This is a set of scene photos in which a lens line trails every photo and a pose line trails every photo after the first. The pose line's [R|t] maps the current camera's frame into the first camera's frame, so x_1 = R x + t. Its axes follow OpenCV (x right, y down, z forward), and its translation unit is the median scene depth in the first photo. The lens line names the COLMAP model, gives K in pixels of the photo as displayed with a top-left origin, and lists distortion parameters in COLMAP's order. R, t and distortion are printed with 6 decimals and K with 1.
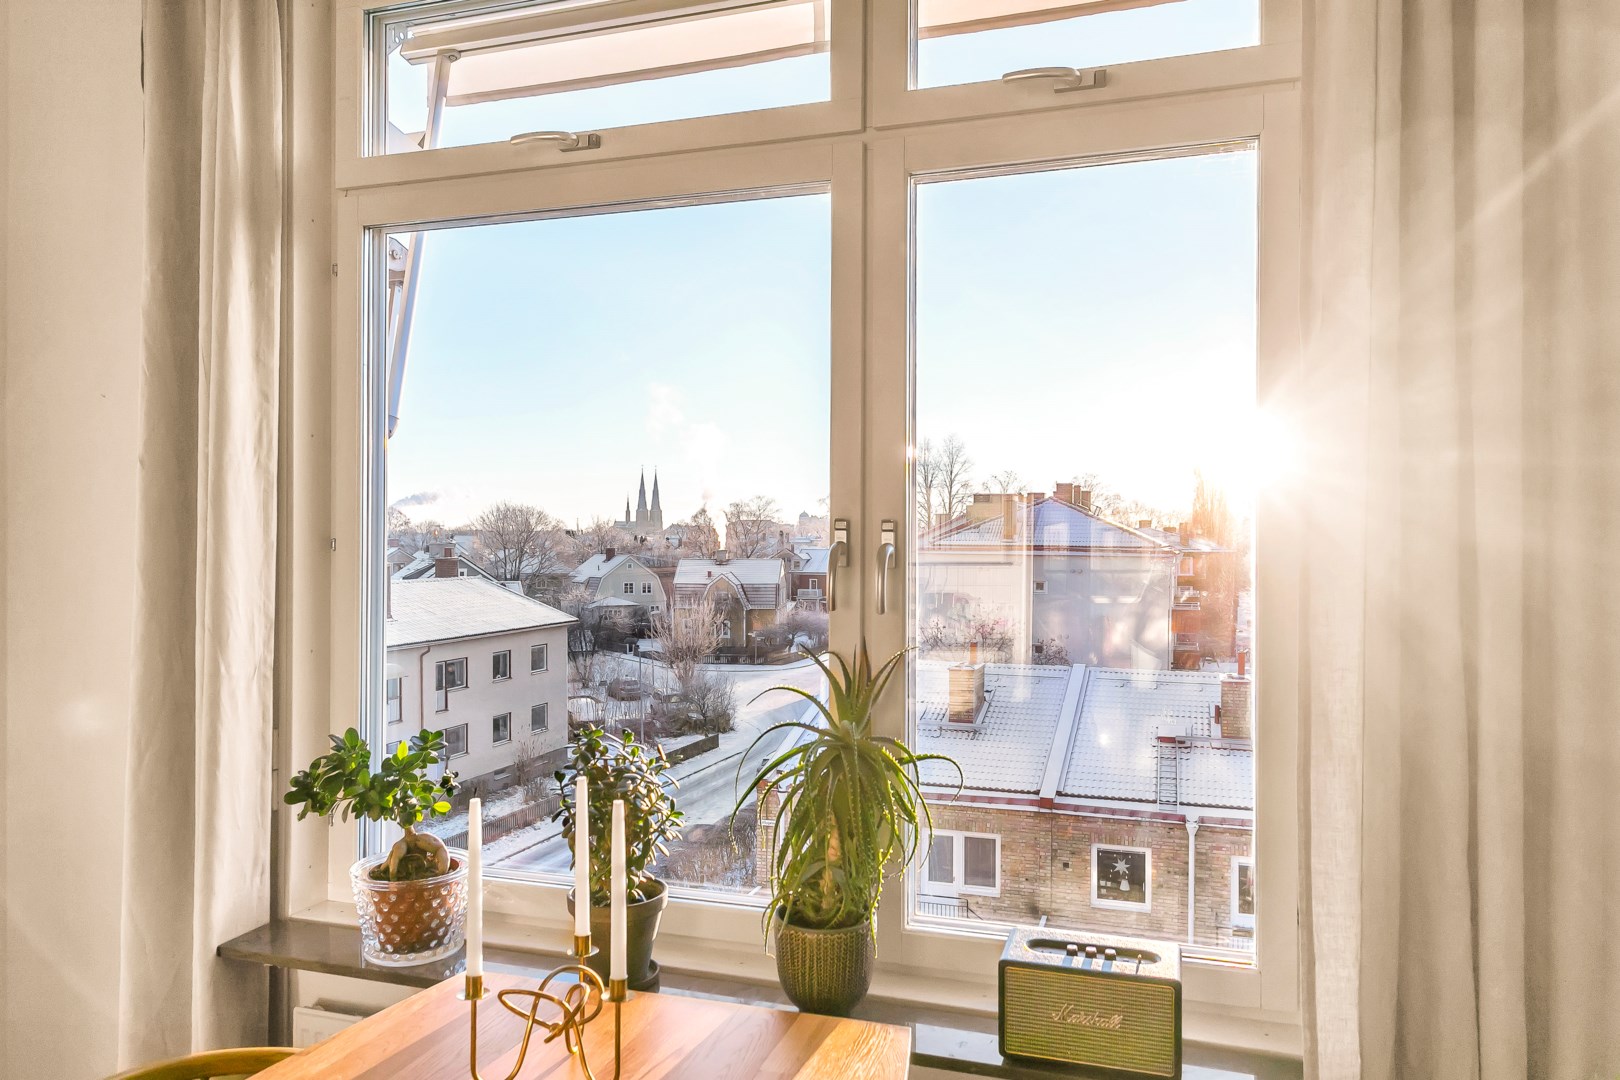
lens RADIAL K [[1152.7, 0, 843.7], [0, 1152.7, 543.8], [0, 0, 1]] dist [0.014272, 0.001381]
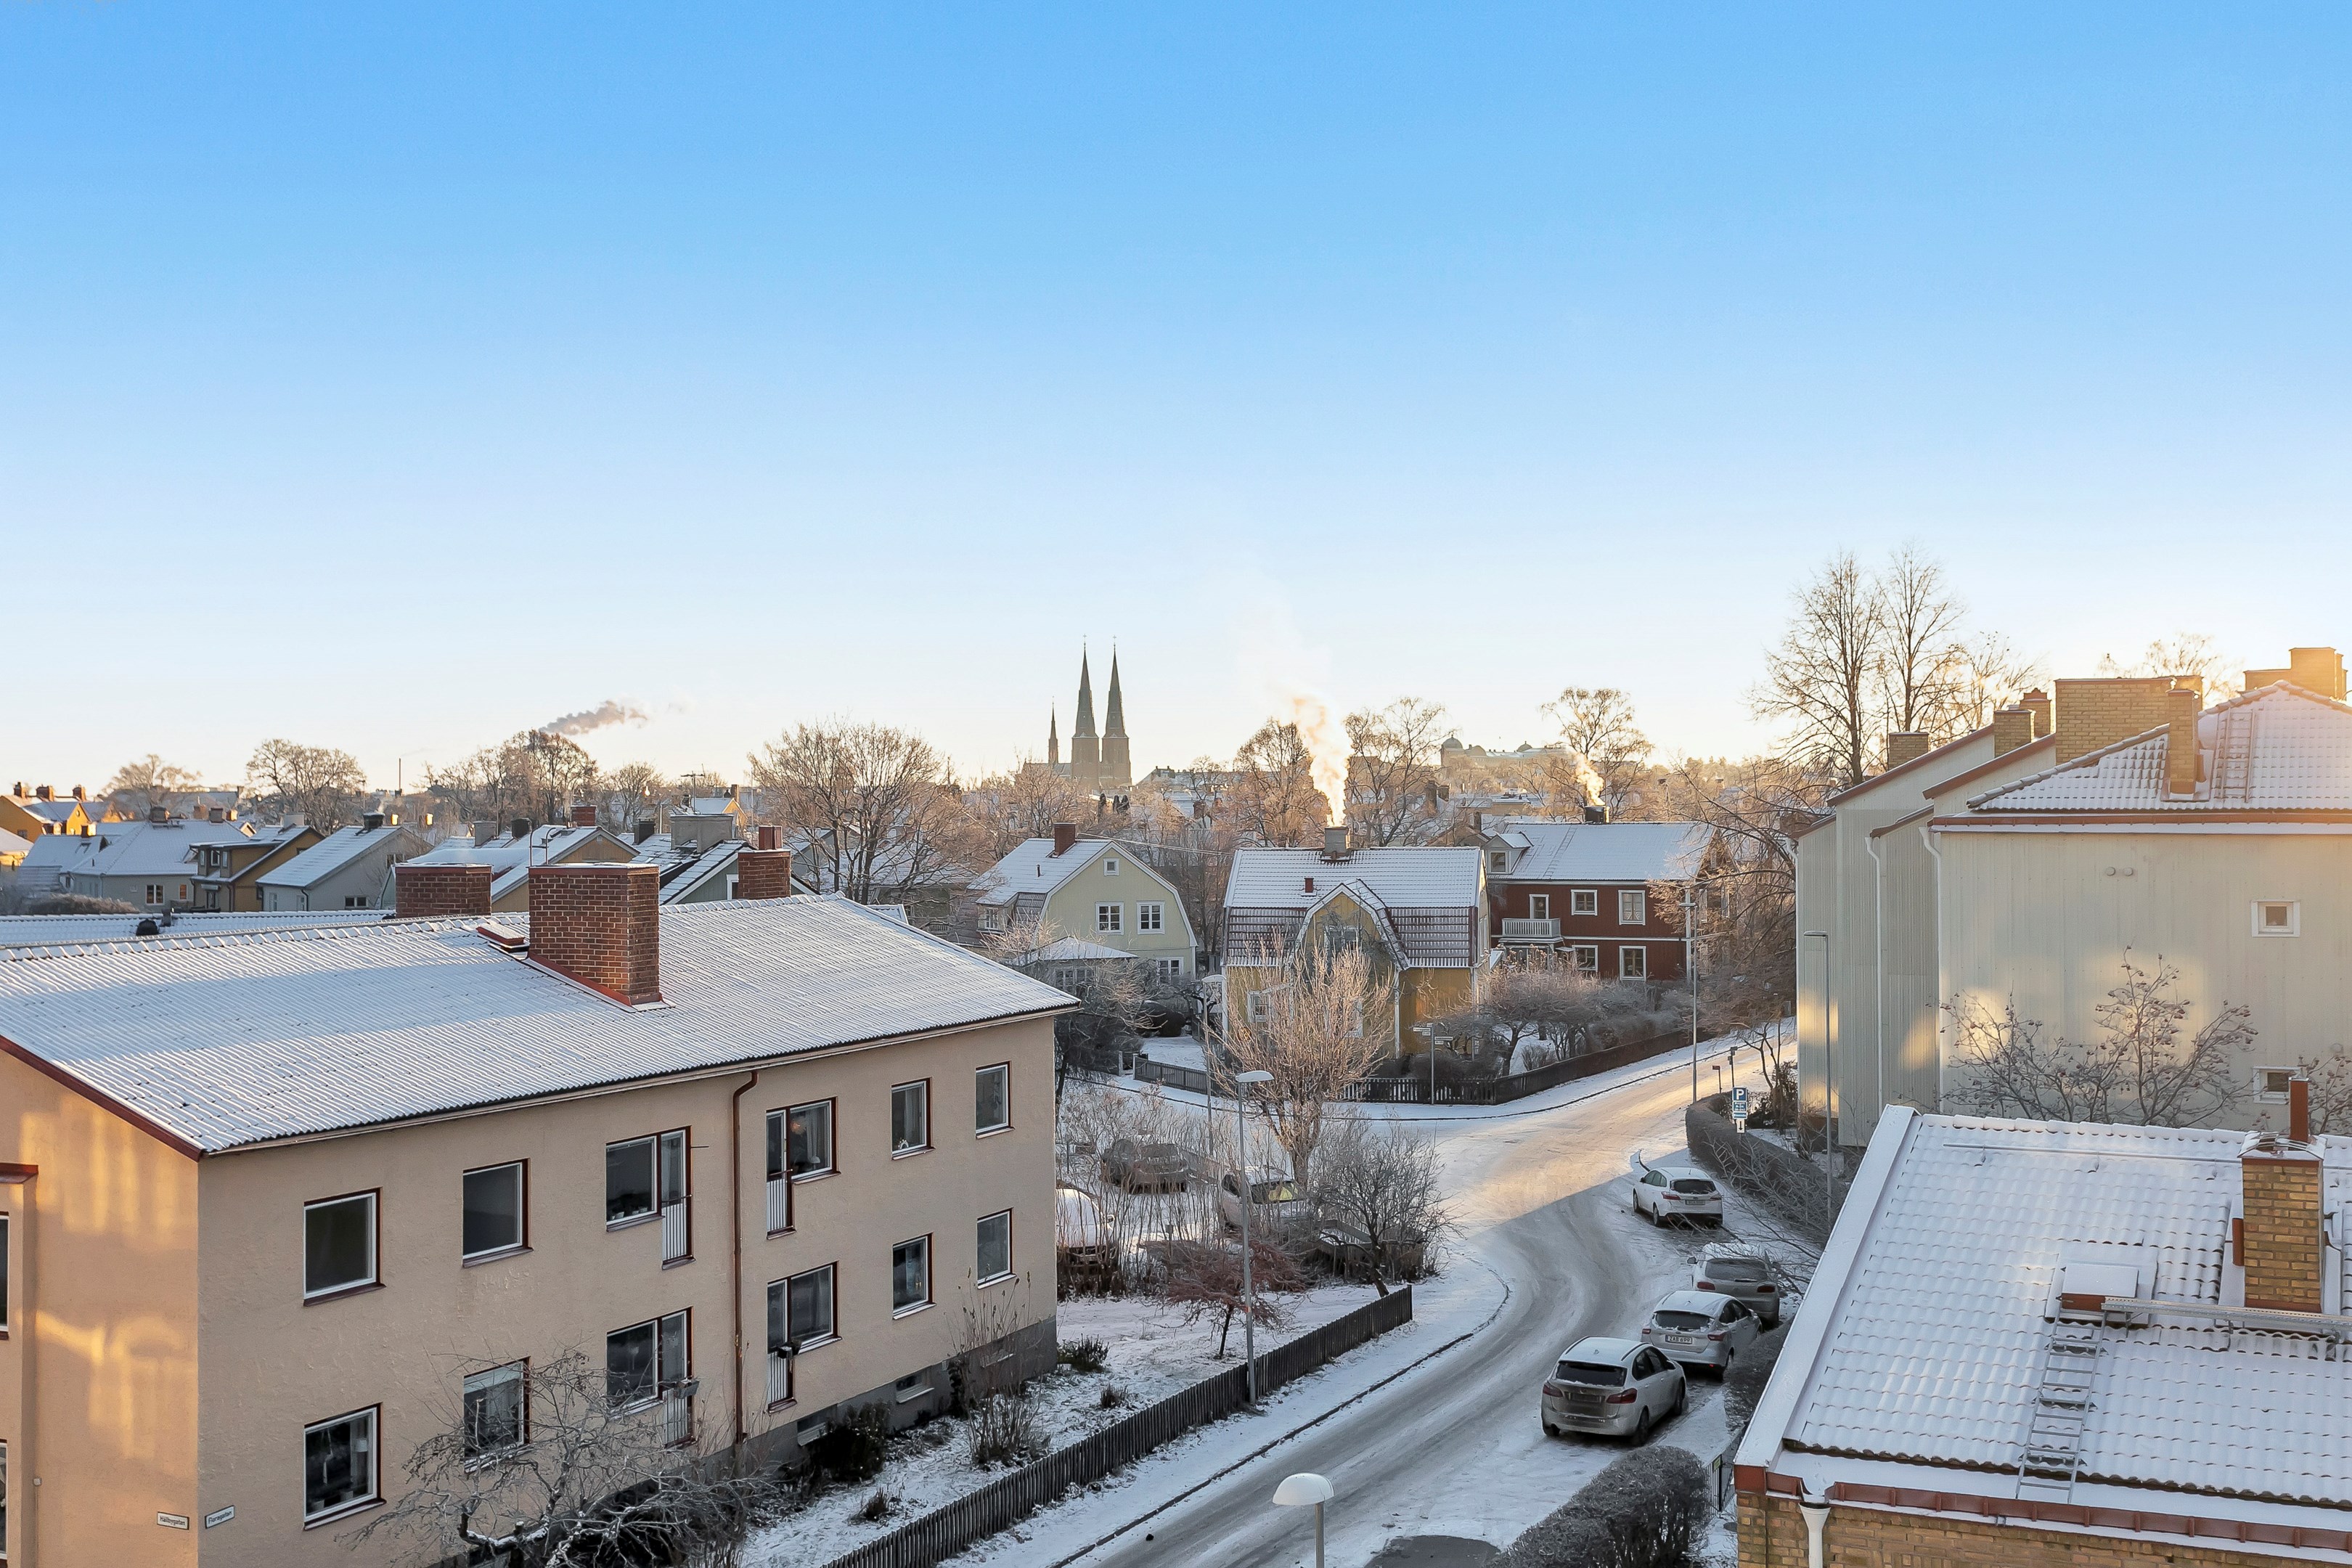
lens RADIAL K [[2534.9, 0, 1140.1], [0, 2534.9, 724.3], [0, 0, 1]] dist [0.013821, -0.006759]
pose [[0.992275, -0.012171, -0.123463, -0.112597], [0.007880, 0.999350, -0.035181, -0.000161], [0.123811, 0.033936, 0.991725, 0.131181]]
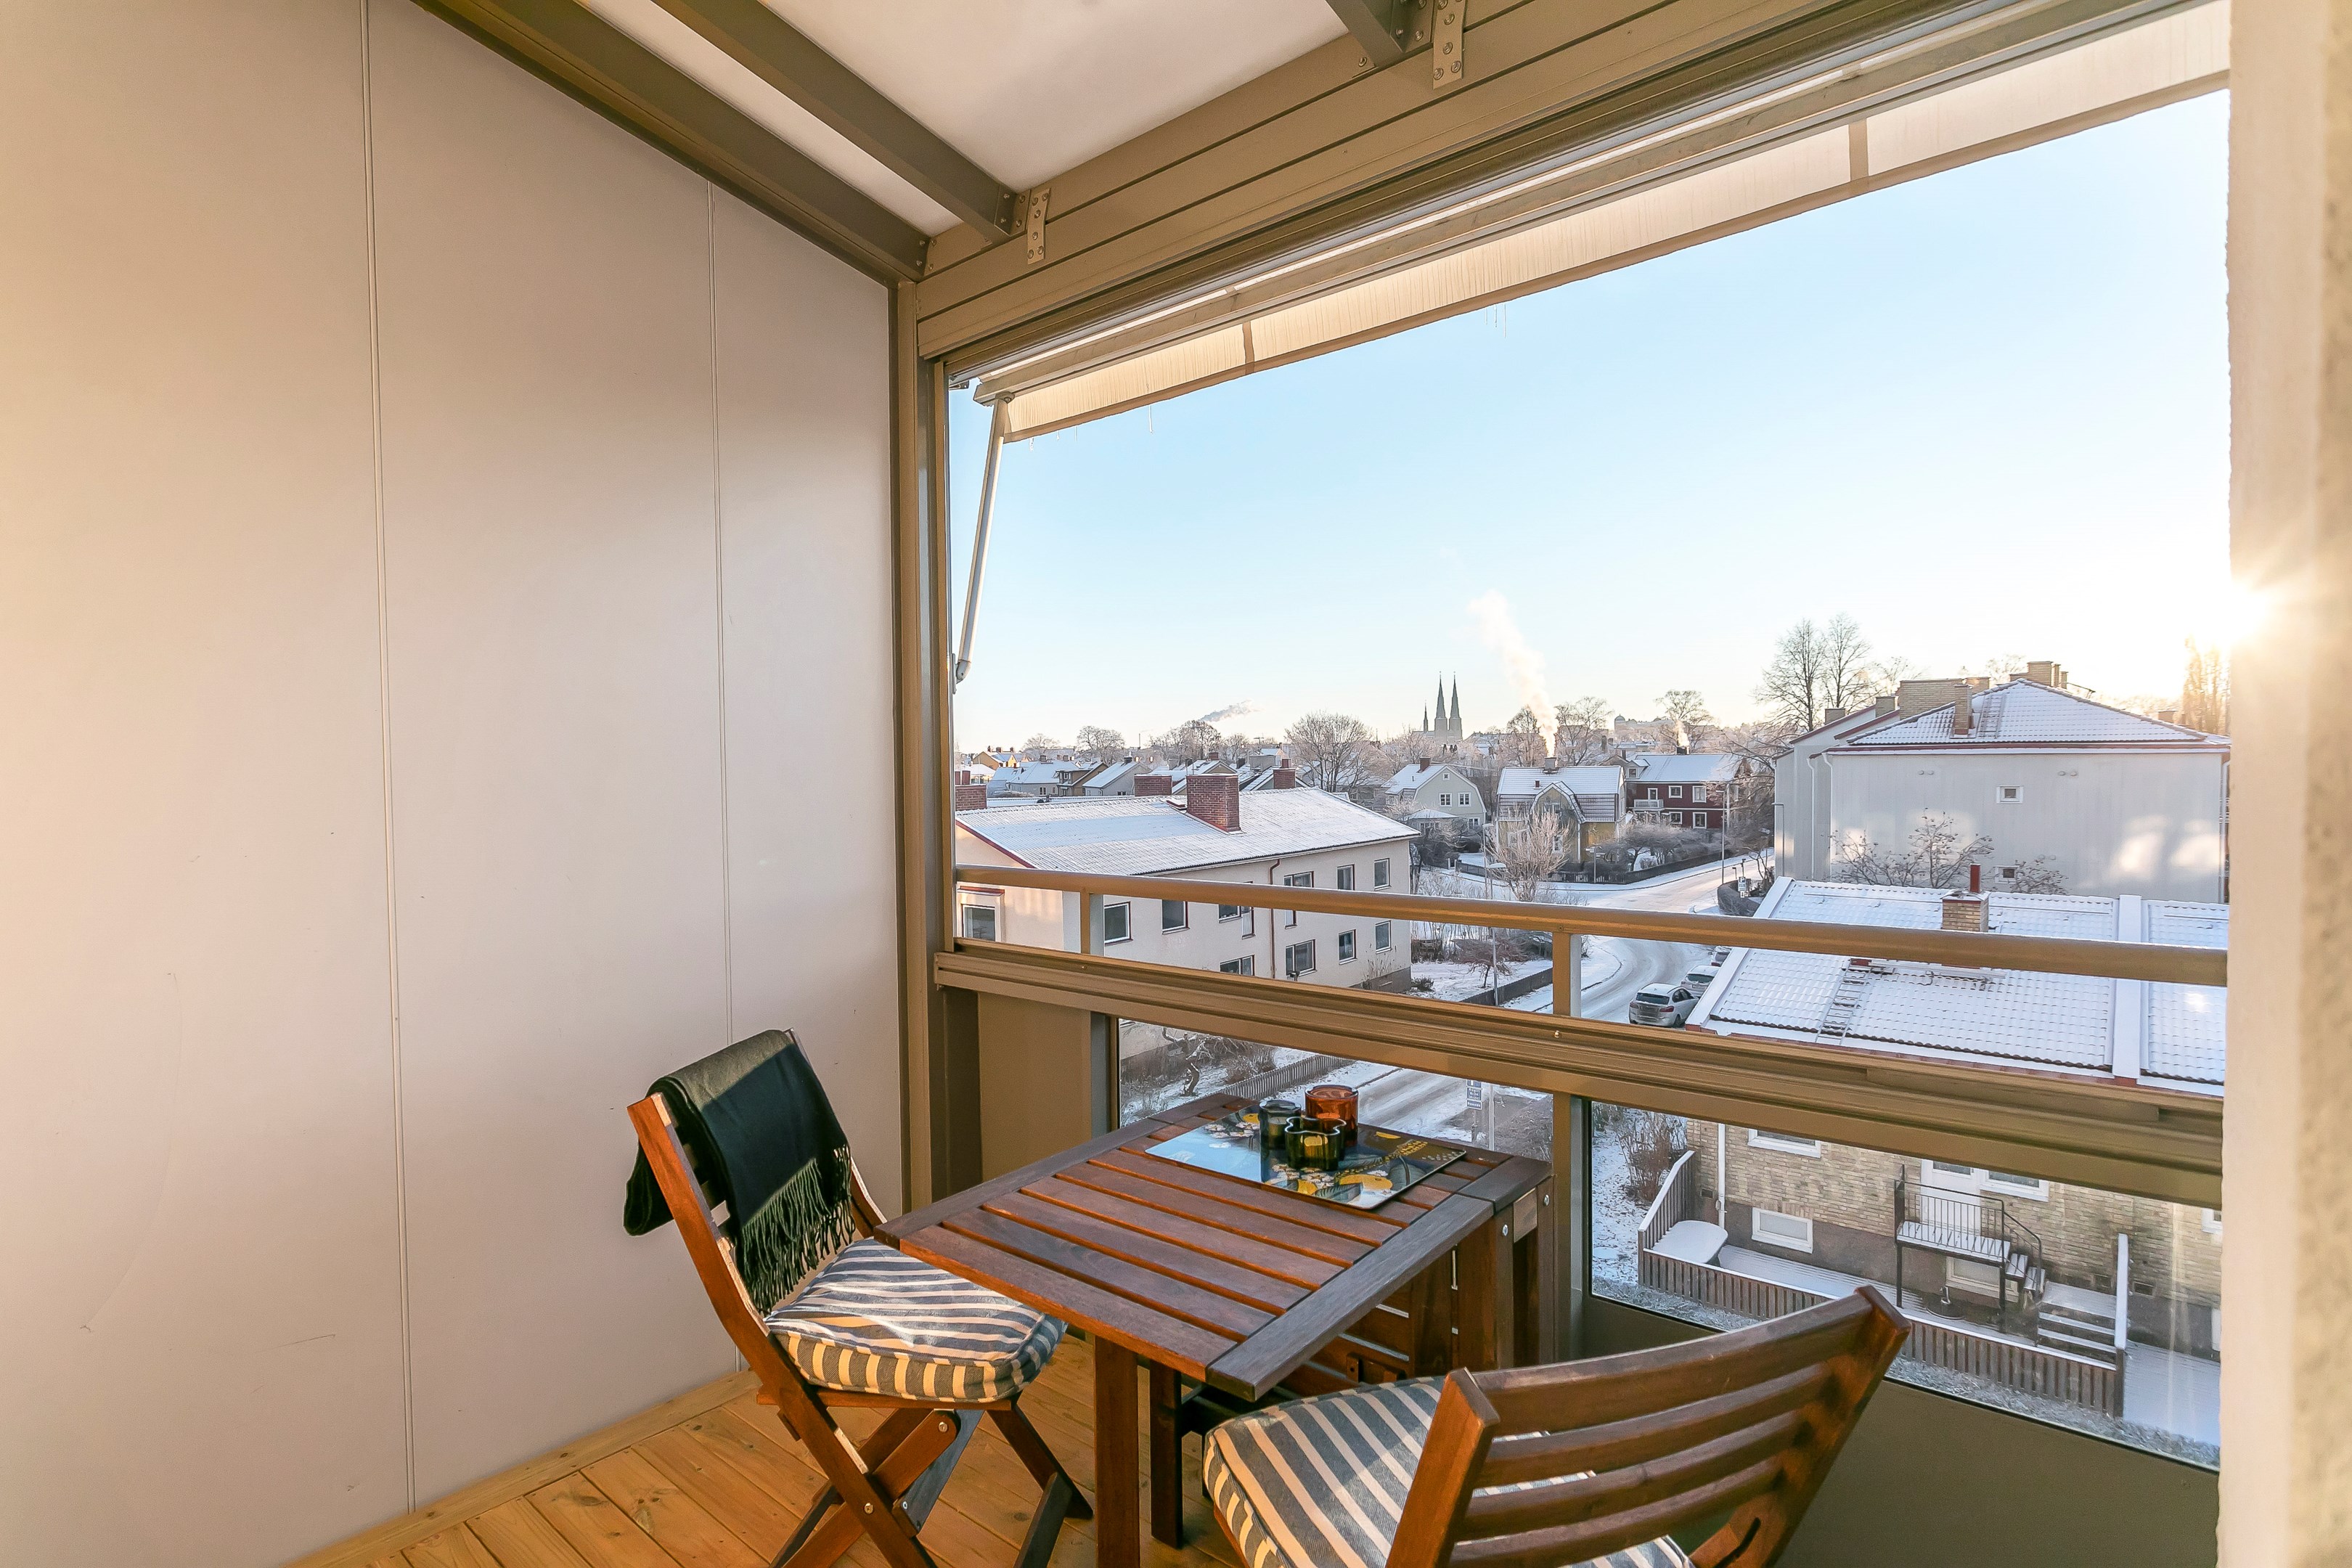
lens RADIAL K [[1160.5, 0, 1176.0], [0, 1160.5, 784.0], [0, 0, 1]] dist [0.000432, 0.001462]
pose [[0.929157, -0.010496, -0.369536, -0.075642], [0.019395, 0.999604, 0.020375, 0.003496], [0.369176, -0.026099, 0.928993, 0.058911]]
